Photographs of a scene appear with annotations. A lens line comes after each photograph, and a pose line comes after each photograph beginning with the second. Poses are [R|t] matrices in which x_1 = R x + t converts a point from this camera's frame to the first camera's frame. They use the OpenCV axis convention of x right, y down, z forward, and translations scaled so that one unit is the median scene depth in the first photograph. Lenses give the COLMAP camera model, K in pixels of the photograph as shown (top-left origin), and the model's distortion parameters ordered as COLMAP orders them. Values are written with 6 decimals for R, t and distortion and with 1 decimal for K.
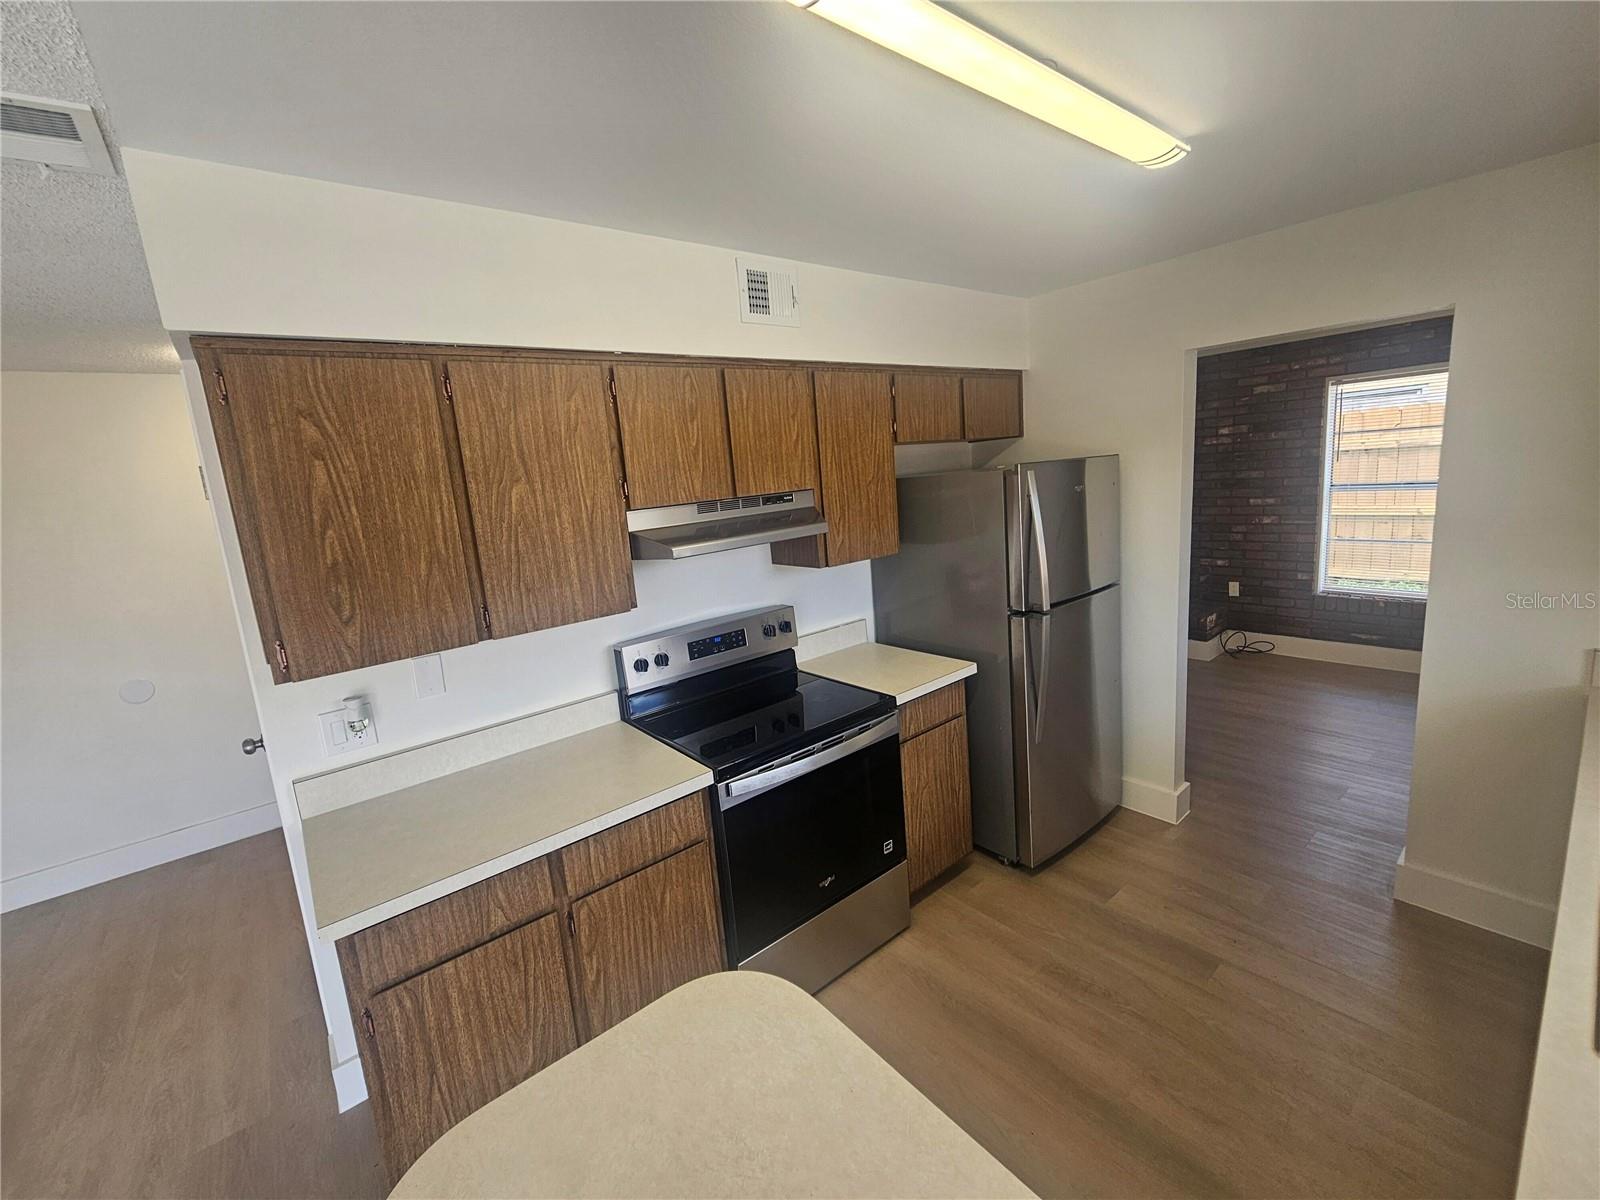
lens RADIAL K [[663.2, 0, 792.1], [0, 663.2, 585.0], [0, 0, 1]] dist [-0.000404, 0.000647]
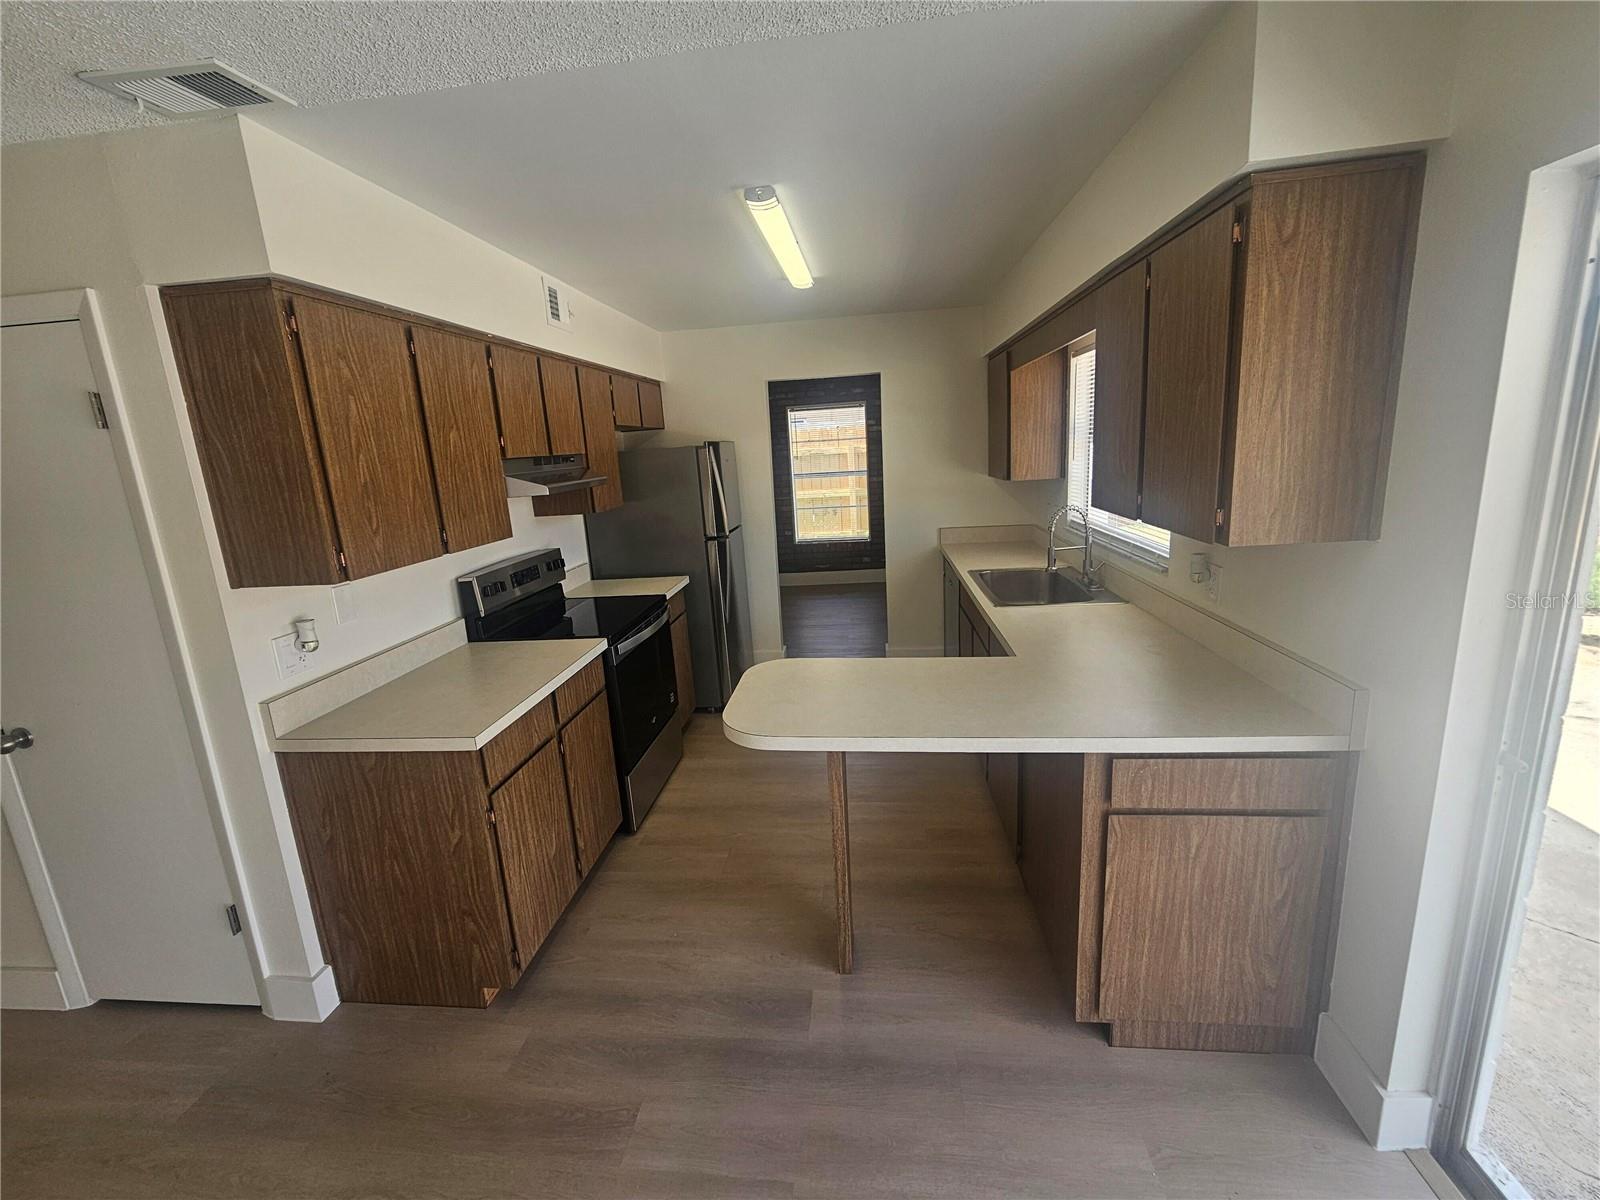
lens RADIAL K [[663.2, 0, 792.1], [0, 663.2, 585.0], [0, 0, 1]] dist [-0.000404, 0.000647]
pose [[0.714534, -0.106921, 0.691382, -0.718268], [0.122862, 0.992071, 0.026446, 0.156318], [-0.688728, 0.066048, 0.722005, -0.283440]]
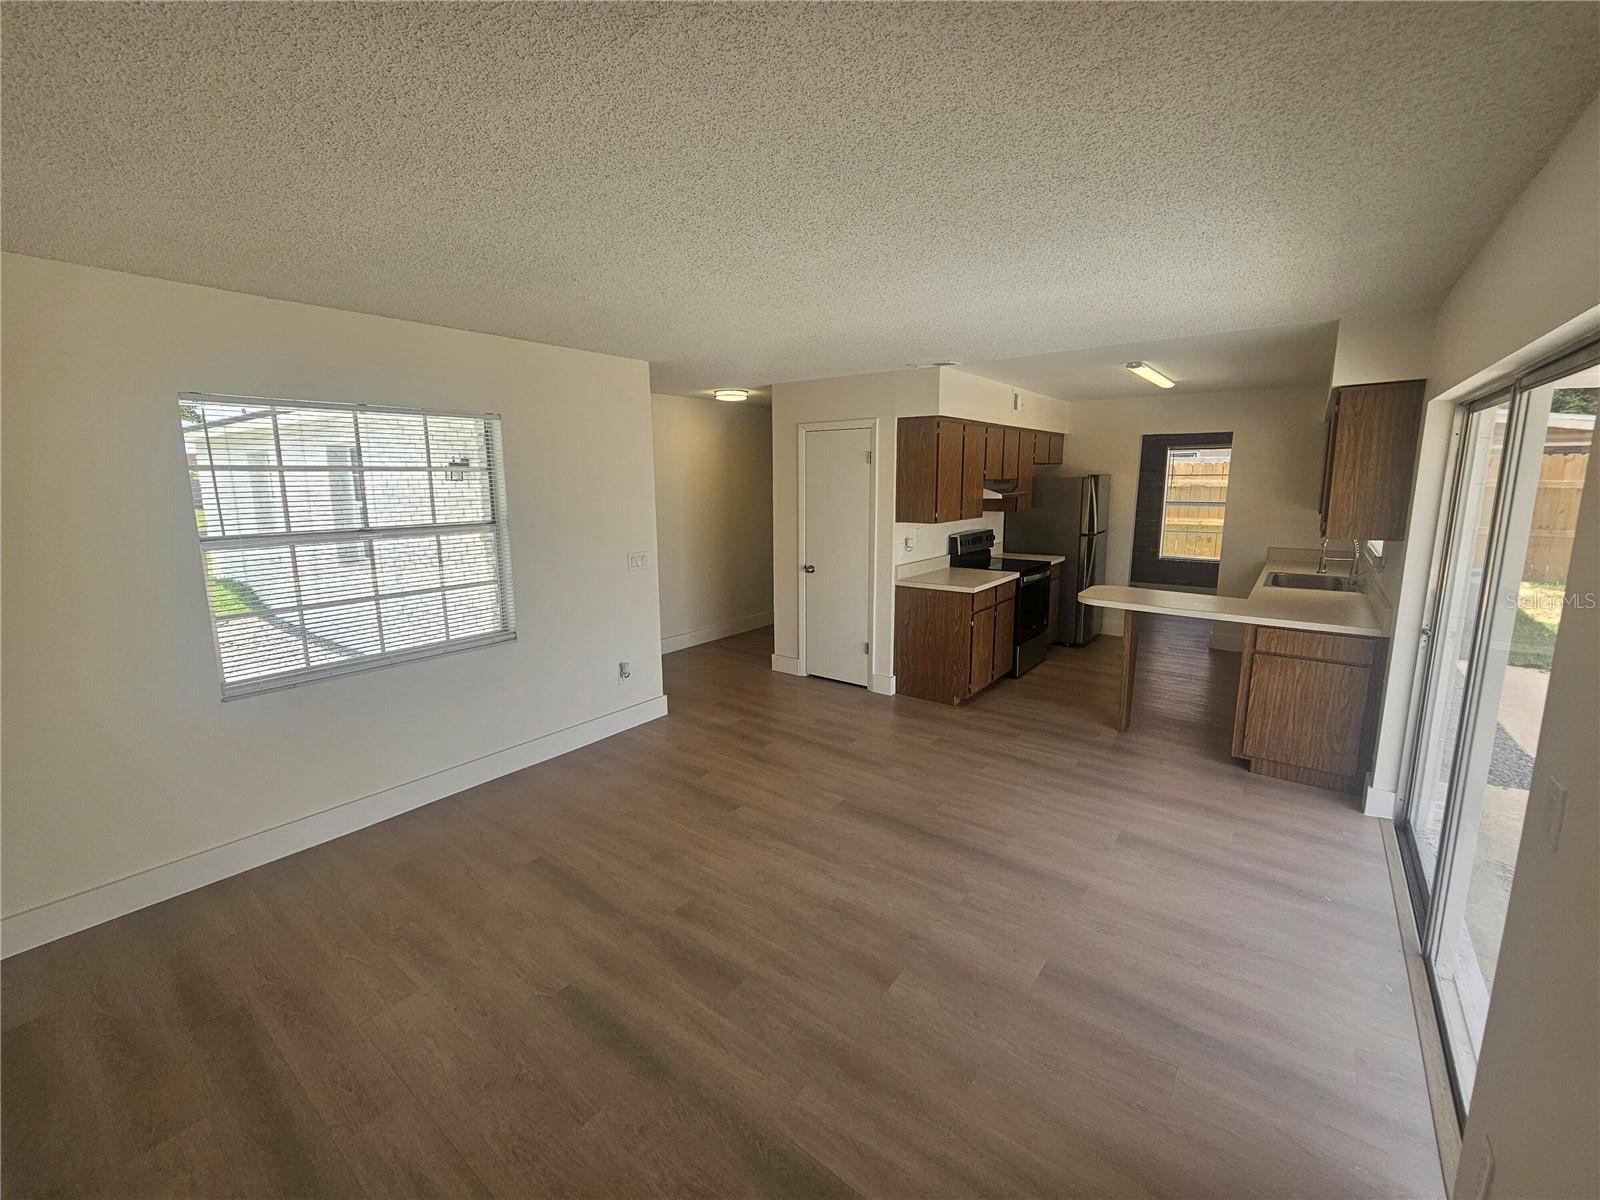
lens RADIAL K [[663.2, 0, 792.1], [0, 663.2, 585.0], [0, 0, 1]] dist [-0.000404, 0.000647]
pose [[0.970855, 0.036130, 0.236929, -1.536414], [-0.031164, 0.999210, -0.024673, 0.383561], [-0.237634, 0.016571, 0.971214, -1.351514]]
